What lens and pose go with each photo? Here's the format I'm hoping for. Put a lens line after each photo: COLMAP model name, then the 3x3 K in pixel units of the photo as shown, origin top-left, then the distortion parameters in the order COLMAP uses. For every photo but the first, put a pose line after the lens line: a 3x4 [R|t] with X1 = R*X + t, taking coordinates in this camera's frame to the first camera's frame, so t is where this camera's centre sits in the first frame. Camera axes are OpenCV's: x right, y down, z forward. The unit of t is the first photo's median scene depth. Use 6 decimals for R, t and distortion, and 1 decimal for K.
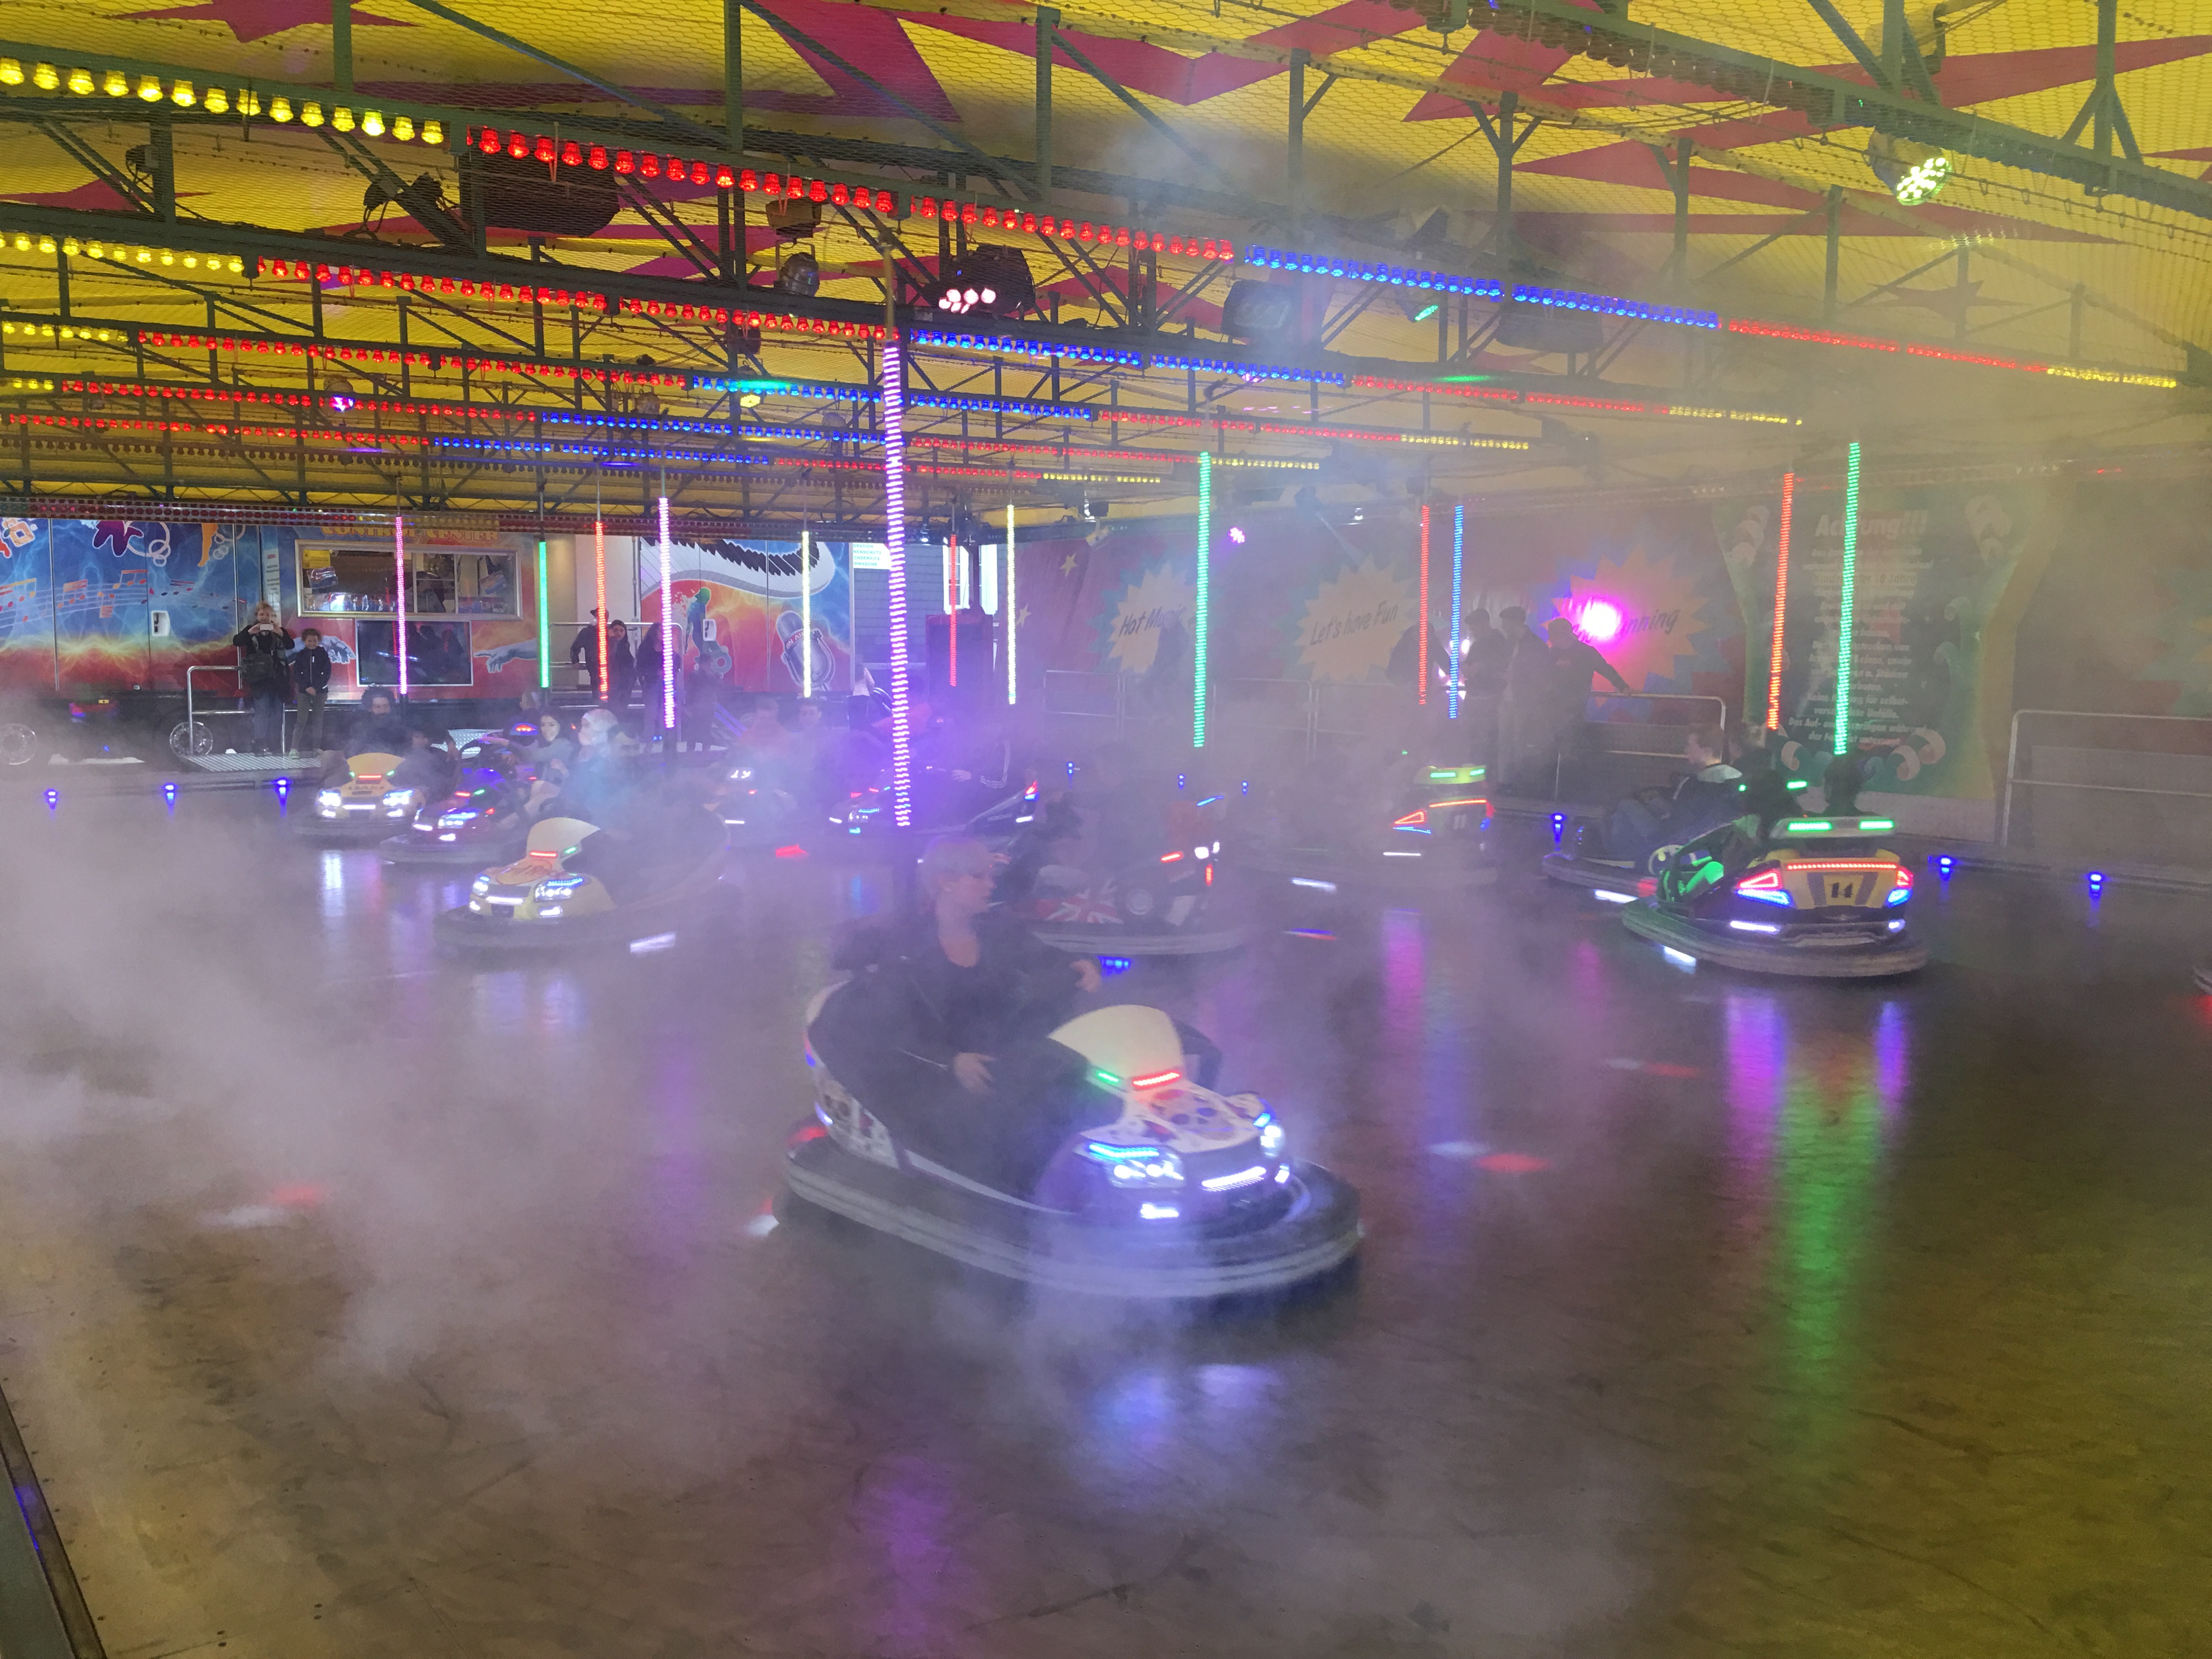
lens RADIAL K [[1904.5, 0, 1106.0], [0, 1904.5, 829.5], [0, 0, 1]] dist [-0.051825, -0.008174]
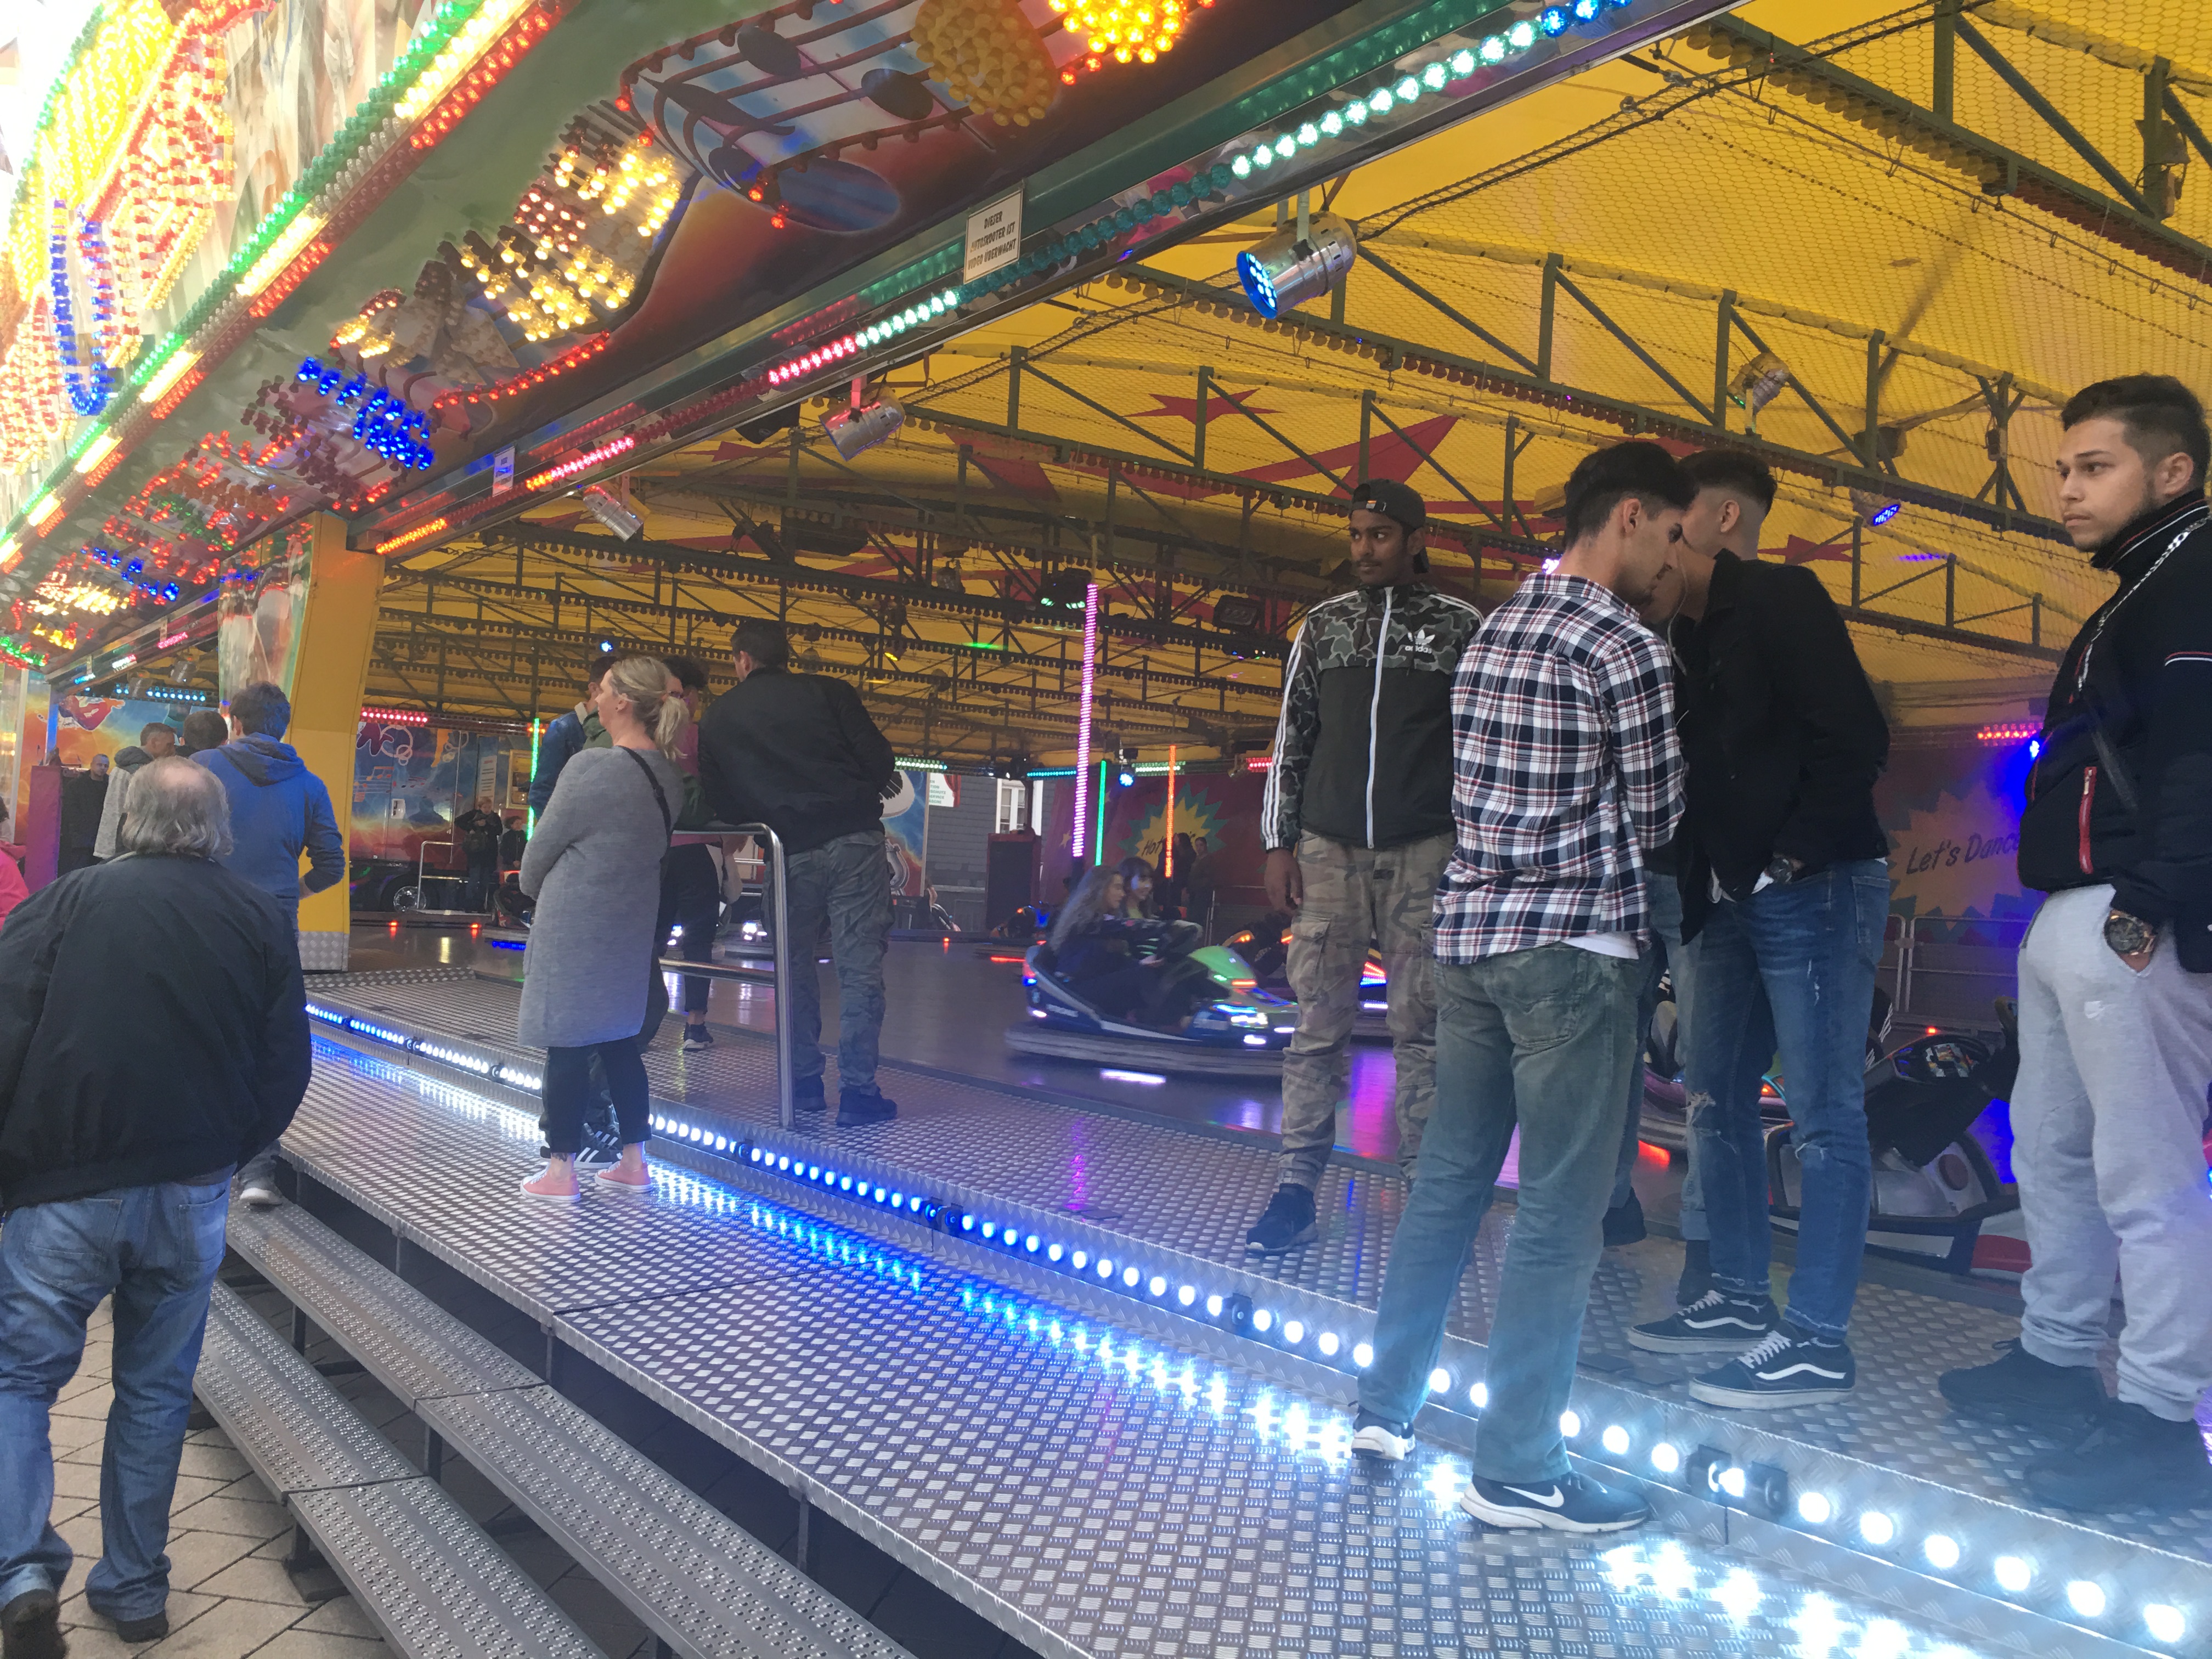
lens RADIAL K [[1904.5, 0, 1106.0], [0, 1904.5, 829.5], [0, 0, 1]] dist [-0.051825, -0.008174]
pose [[0.998736, 0.042434, 0.026951, -0.059648], [-0.038100, 0.988722, -0.144835, 0.081944], [-0.032793, 0.143625, 0.989089, -0.327123]]
